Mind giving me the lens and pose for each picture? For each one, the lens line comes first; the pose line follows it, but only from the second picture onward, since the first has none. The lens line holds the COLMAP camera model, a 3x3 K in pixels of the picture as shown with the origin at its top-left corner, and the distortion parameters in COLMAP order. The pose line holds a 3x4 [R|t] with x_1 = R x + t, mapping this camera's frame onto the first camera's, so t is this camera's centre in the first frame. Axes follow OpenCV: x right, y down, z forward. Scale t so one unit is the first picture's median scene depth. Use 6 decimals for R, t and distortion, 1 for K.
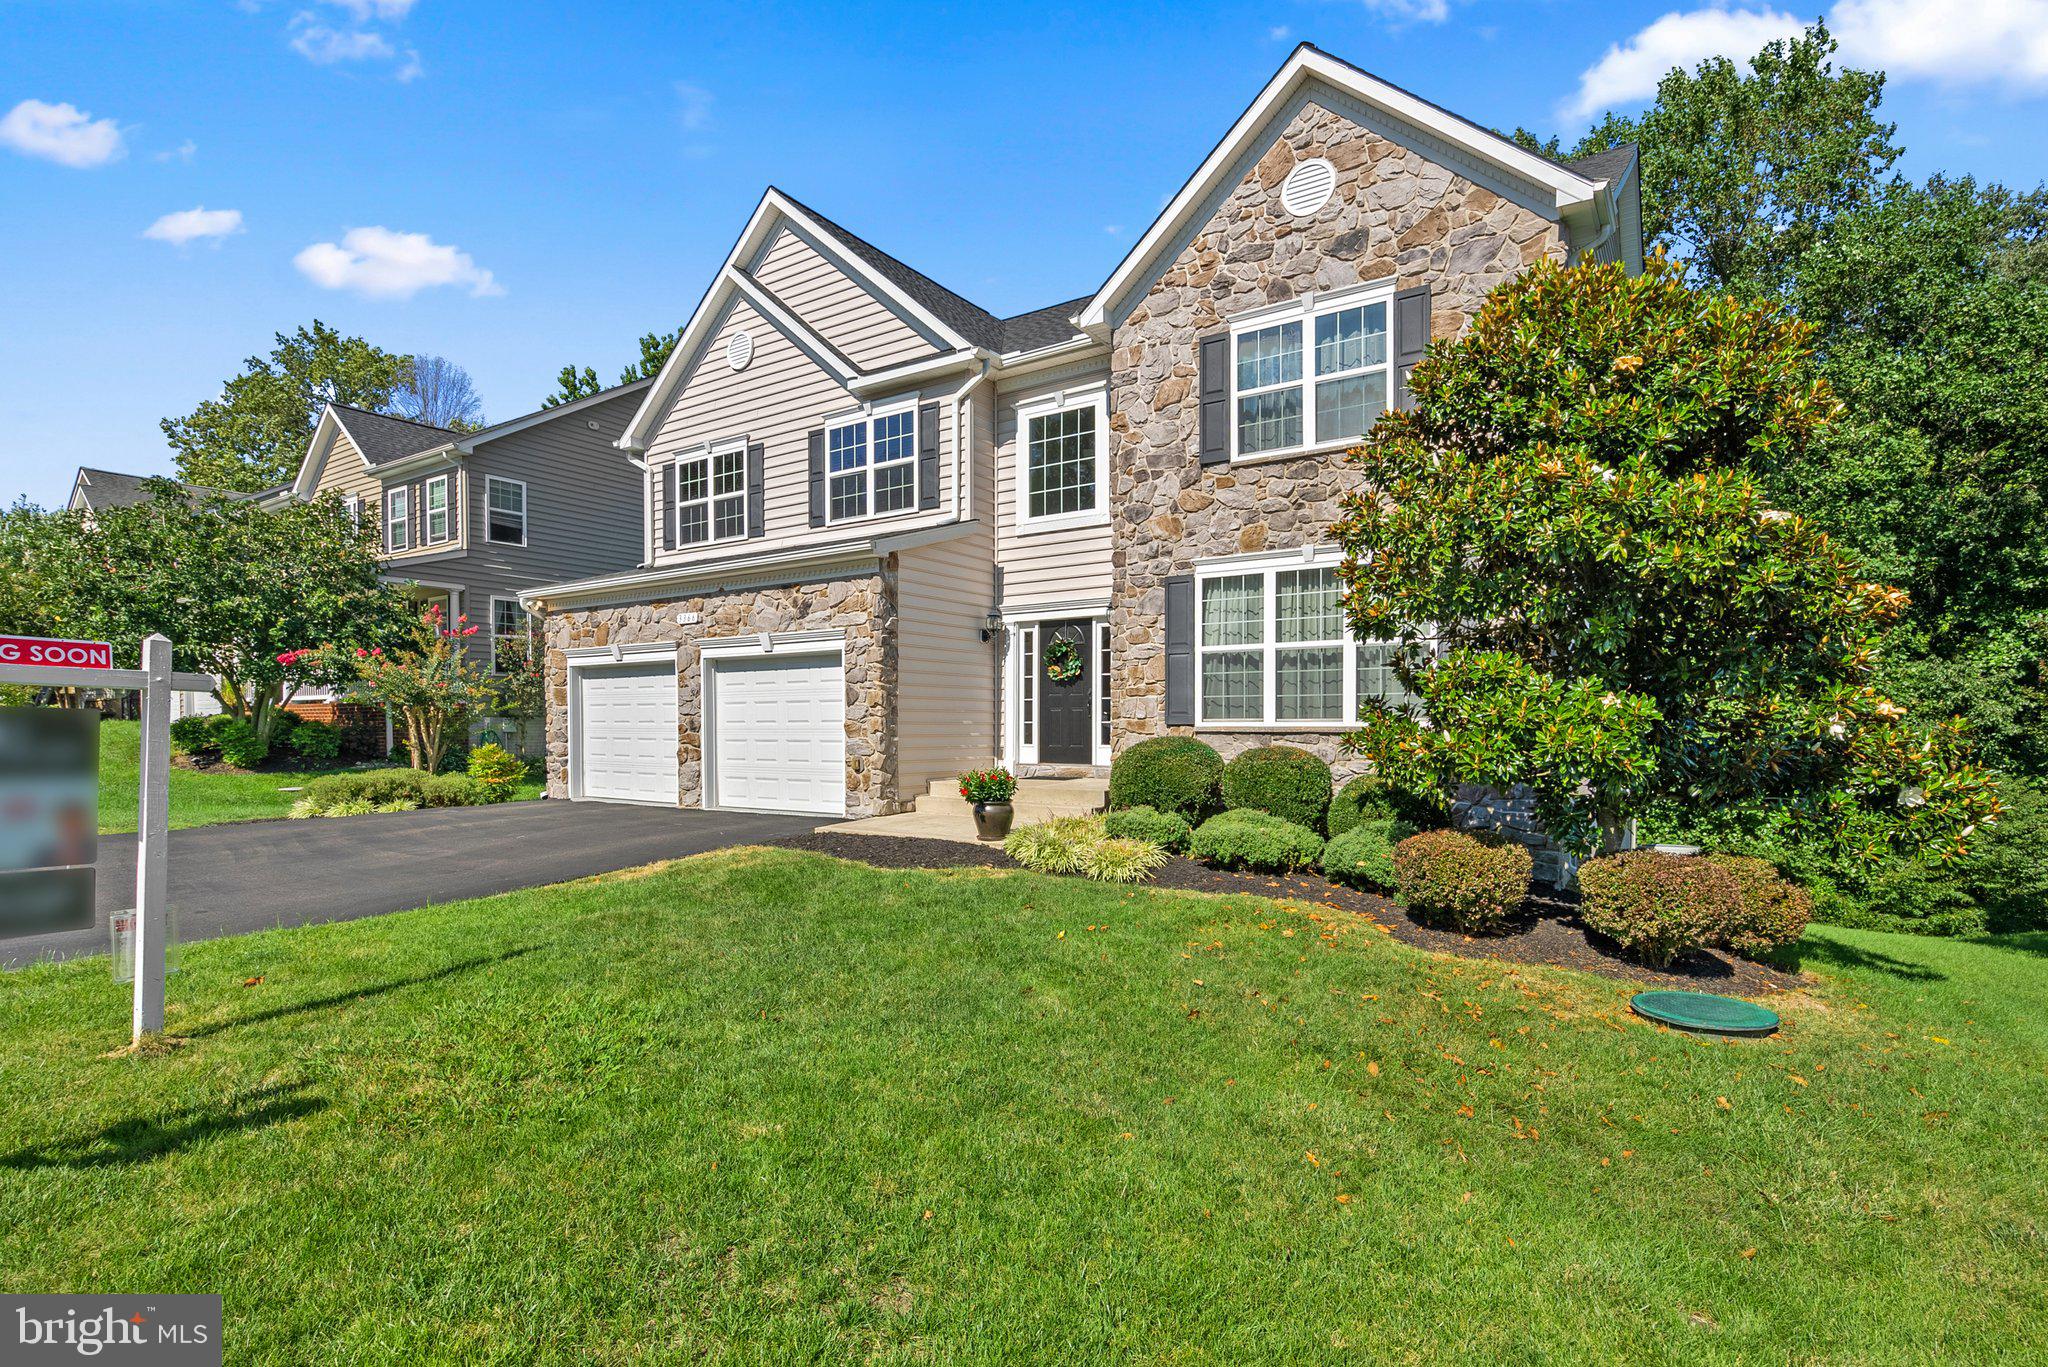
lens RADIAL K [[940.9, 0, 1018.1], [0, 940.9, 689.7], [0, 0, 1]] dist [-0.008197, 0.004016]
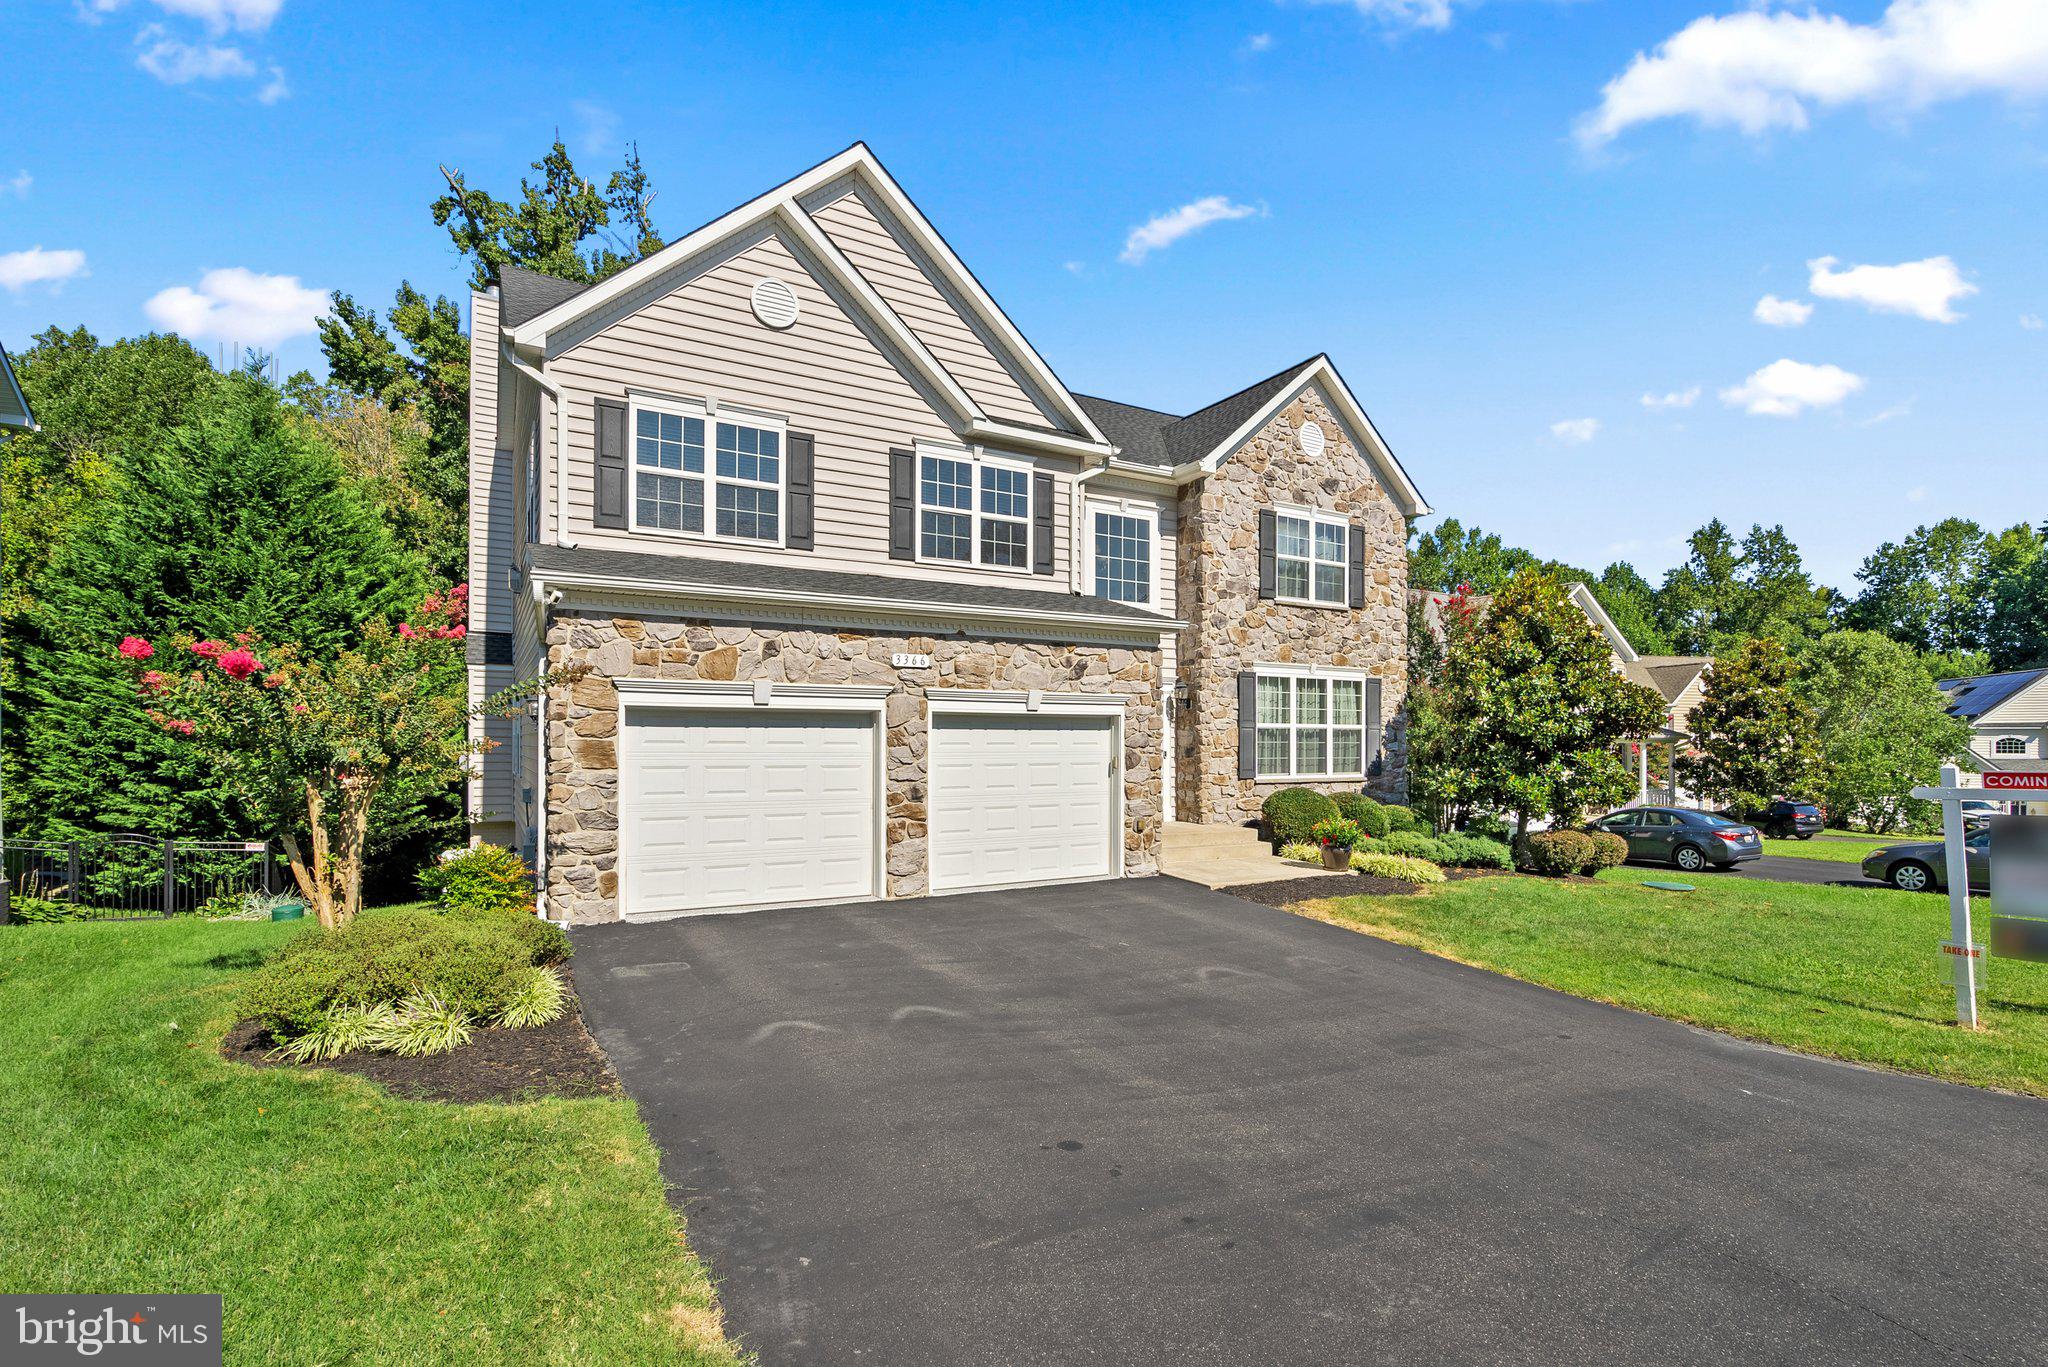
lens RADIAL K [[940.9, 0, 1018.1], [0, 940.9, 689.7], [0, 0, 1]] dist [-0.008197, 0.004016]
pose [[0.460675, 0.054141, 0.885916, -1.011624], [-0.030852, 0.998511, -0.044979, -0.017394], [-0.887033, -0.006612, 0.461659, 0.540768]]
